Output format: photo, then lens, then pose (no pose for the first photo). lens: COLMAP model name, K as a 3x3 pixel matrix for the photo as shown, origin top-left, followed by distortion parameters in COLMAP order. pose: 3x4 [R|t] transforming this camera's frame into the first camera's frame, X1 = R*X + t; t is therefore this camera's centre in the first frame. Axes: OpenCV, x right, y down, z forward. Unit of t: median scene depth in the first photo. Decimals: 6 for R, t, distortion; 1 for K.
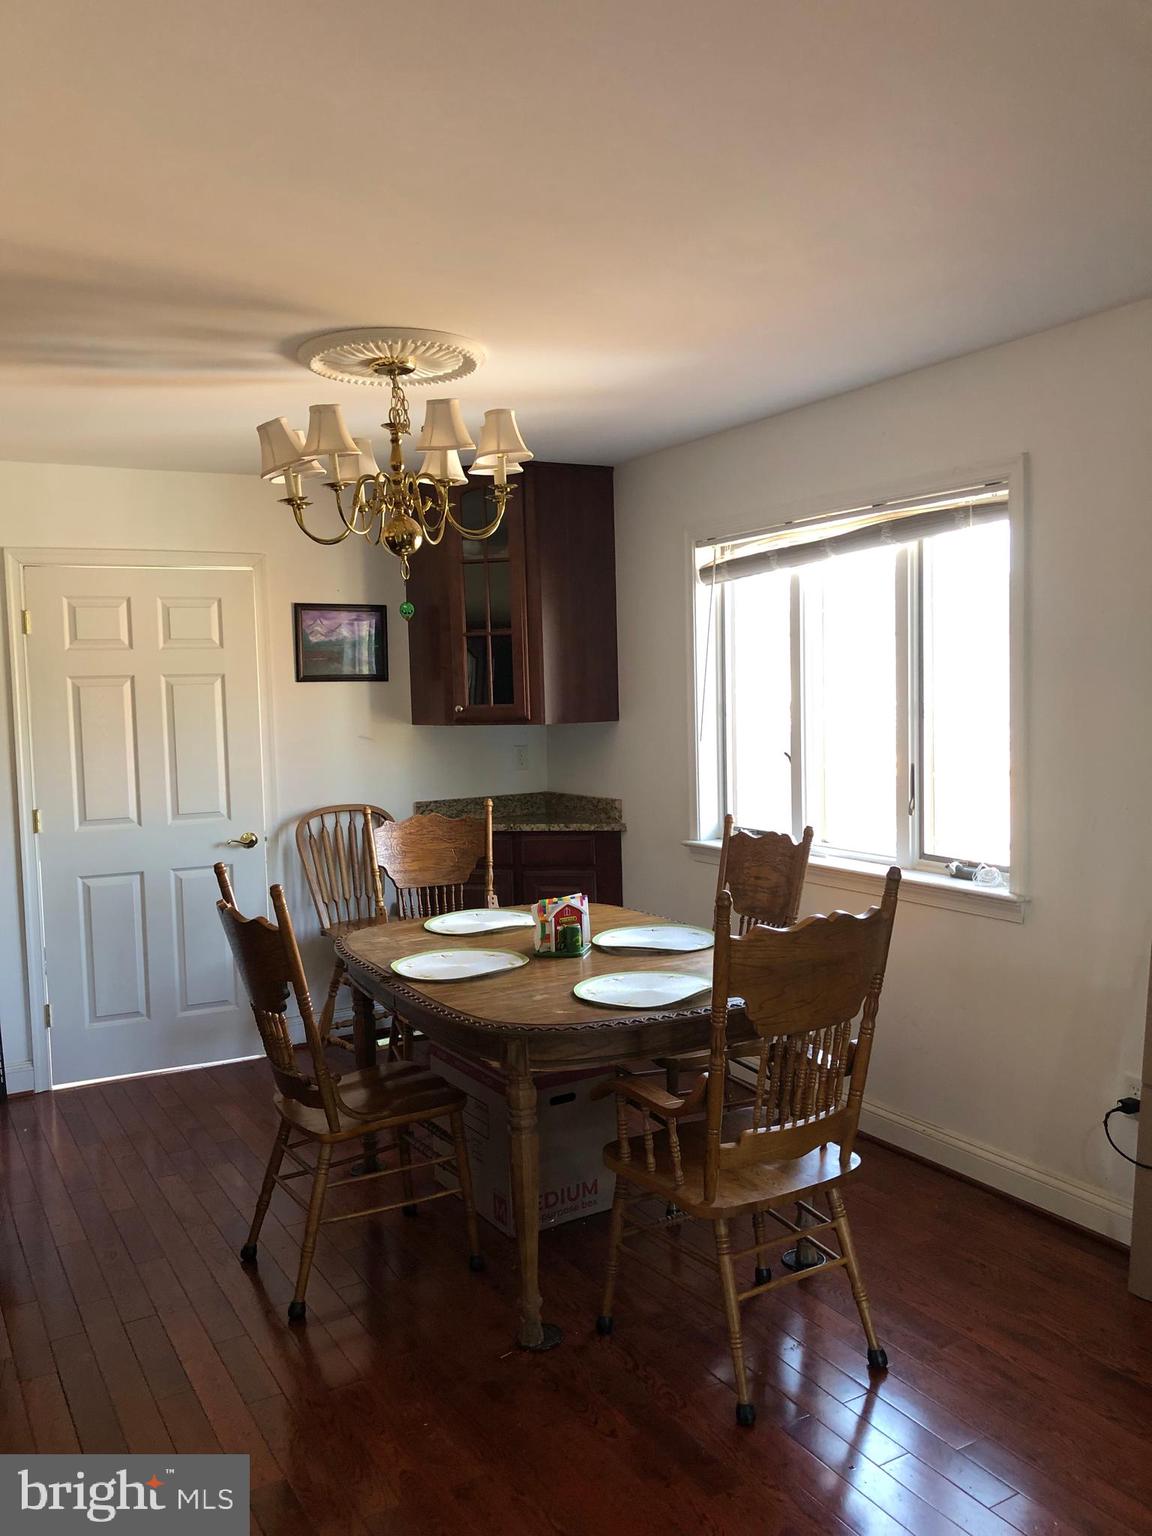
lens RADIAL K [[1331.2, 0, 576.0], [0, 1331.2, 768.0], [0, 0, 1]] dist [0.243595, -0.425926]
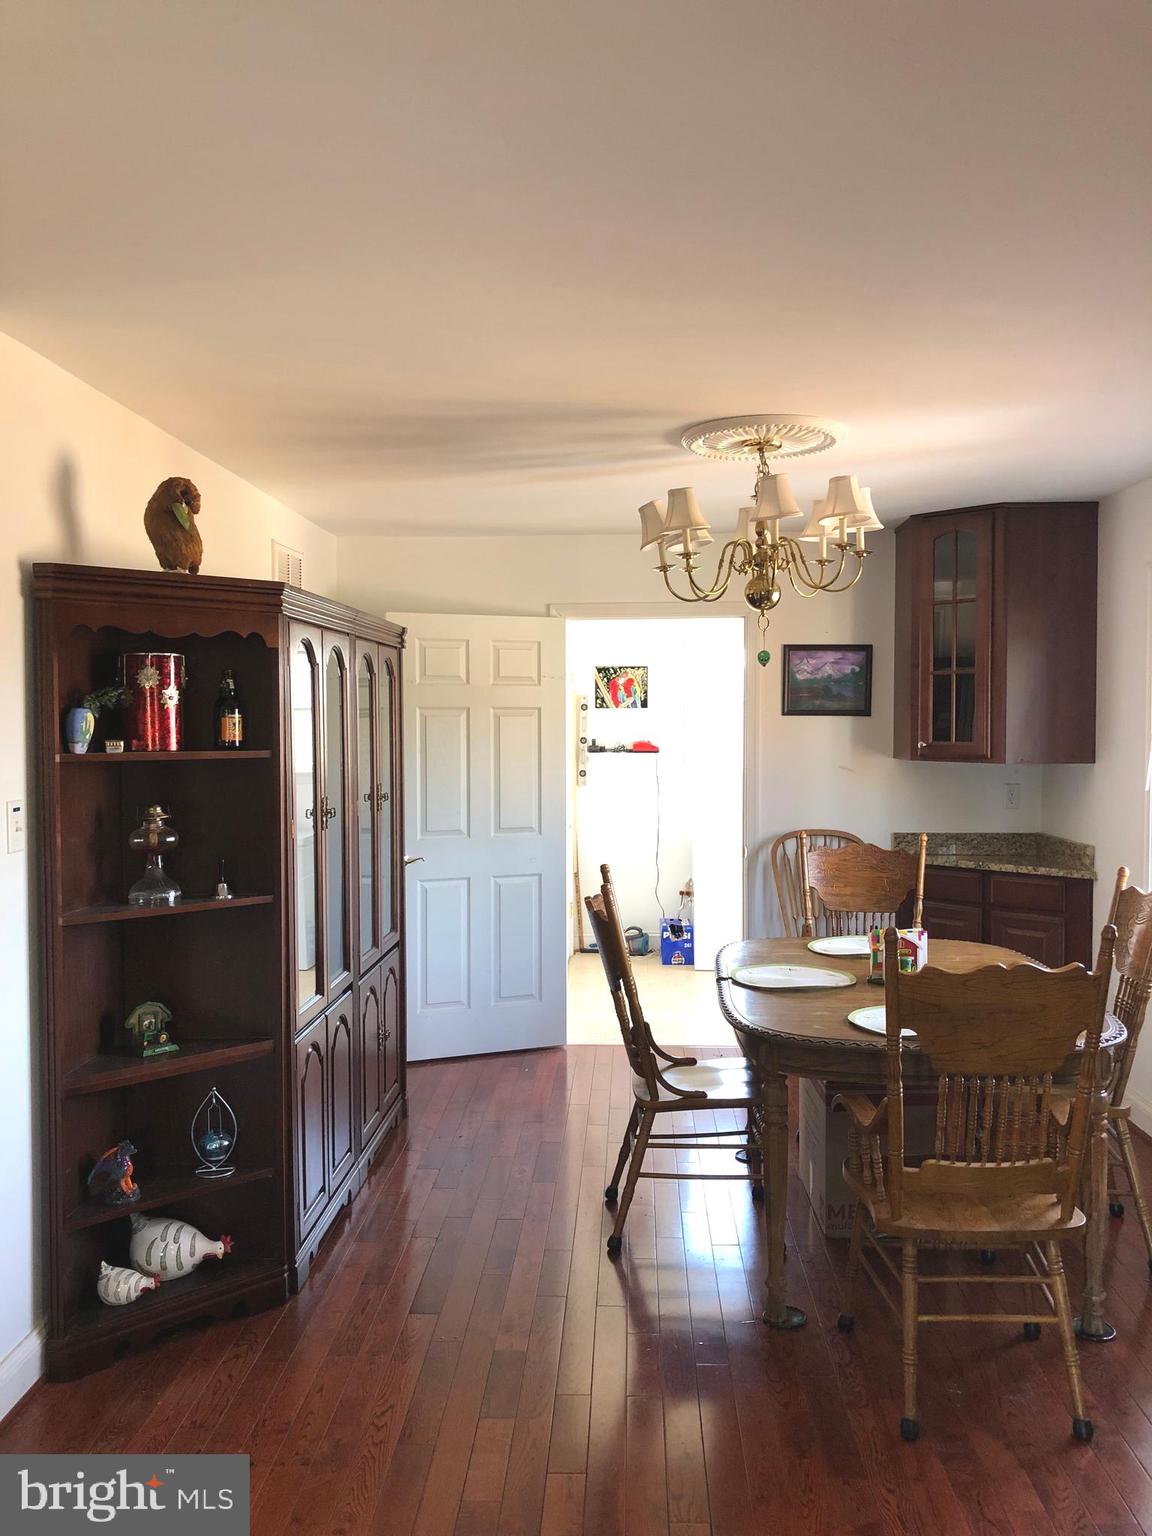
lens RADIAL K [[1339.5, 0, 576.0], [0, 1339.5, 768.0], [0, 0, 1]] dist [0.162857, 0.000922]
pose [[0.859025, 0.047522, -0.509723, 0.234150], [-0.056589, 0.998395, -0.002287, -0.009924], [0.508797, 0.030809, 0.860335, -0.036360]]
